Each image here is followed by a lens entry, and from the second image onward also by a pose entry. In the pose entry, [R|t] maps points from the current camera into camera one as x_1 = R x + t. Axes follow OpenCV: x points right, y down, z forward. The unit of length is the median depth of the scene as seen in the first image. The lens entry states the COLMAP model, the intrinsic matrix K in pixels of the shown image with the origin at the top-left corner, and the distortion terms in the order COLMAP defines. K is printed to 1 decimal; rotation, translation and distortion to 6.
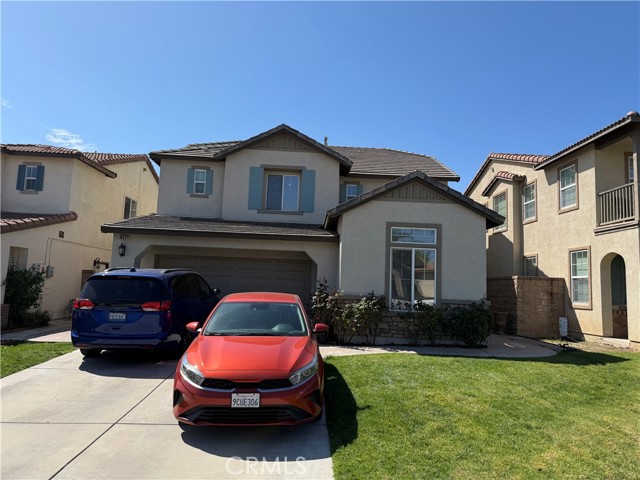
lens RADIAL K [[440.7, 0, 332.3], [0, 440.7, 239.4], [0, 0, 1]] dist [0.063365, -0.065651]
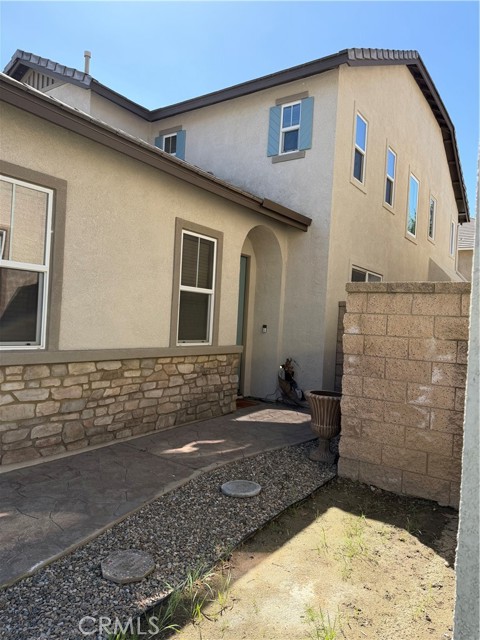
lens RADIAL K [[455.3, 0, 251.6], [0, 455.3, 318.4], [0, 0, 1]] dist [0.071616, -0.127300]
pose [[0.806204, 0.000230, -0.591638, 0.545835], [0.045590, 0.997002, 0.062513, 0.083840], [0.589879, -0.077371, 0.803776, 0.705349]]
